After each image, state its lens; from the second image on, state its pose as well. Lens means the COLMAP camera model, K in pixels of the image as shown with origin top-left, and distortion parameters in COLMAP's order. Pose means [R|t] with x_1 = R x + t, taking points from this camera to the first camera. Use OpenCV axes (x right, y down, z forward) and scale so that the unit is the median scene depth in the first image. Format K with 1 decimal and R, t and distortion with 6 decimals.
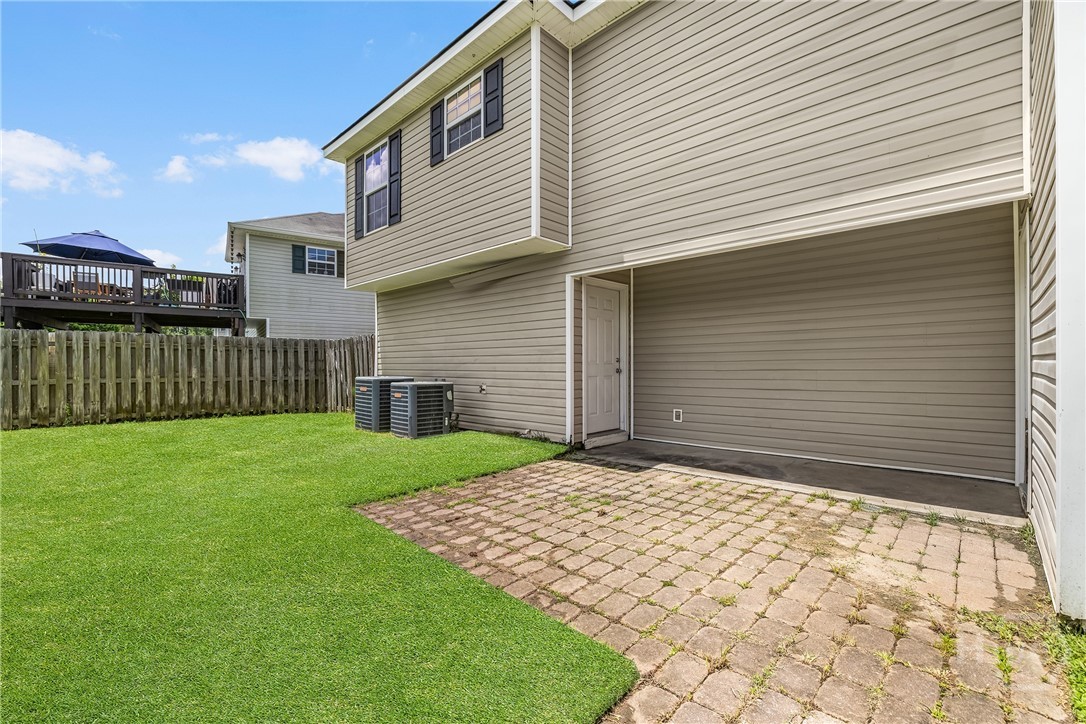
lens RADIAL K [[464.3, 0, 540.6], [0, 464.3, 367.1], [0, 0, 1]] dist [-0.000178, 0.000503]
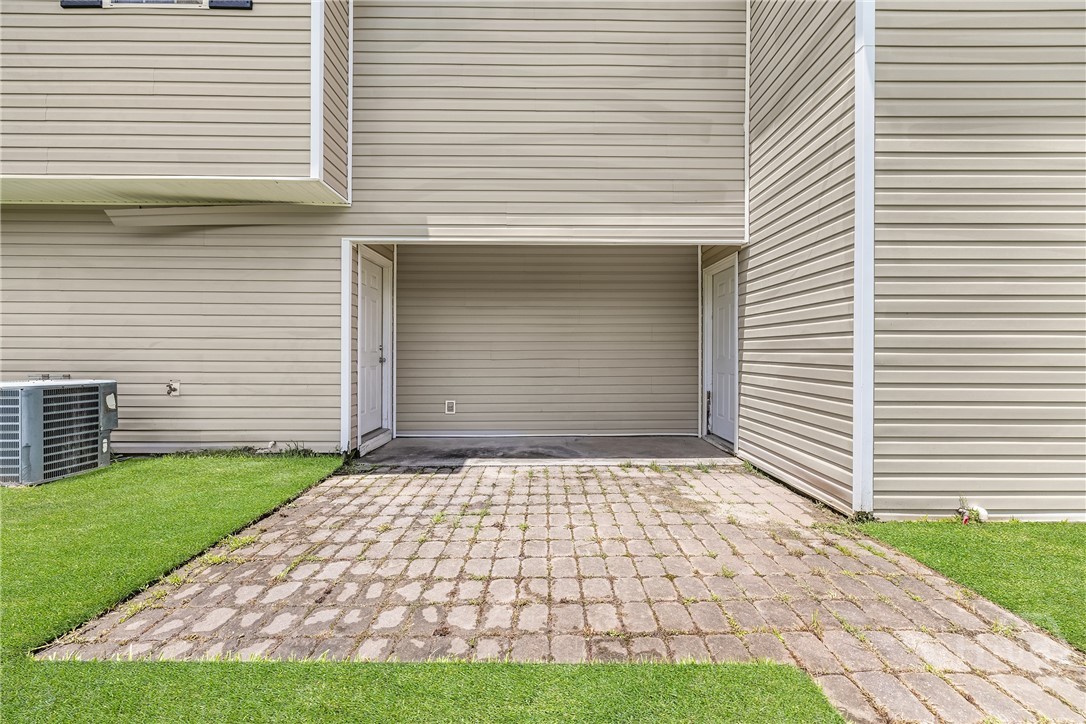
lens RADIAL K [[464.3, 0, 543.0], [0, 464.3, 356.2], [0, 0, 1]] dist [-0.000178, 0.000503]
pose [[0.713092, 0.002959, 0.701065, -0.349192], [-0.003255, 0.999994, -0.000911, 0.000637], [-0.701063, -0.001633, 0.713097, 0.280205]]
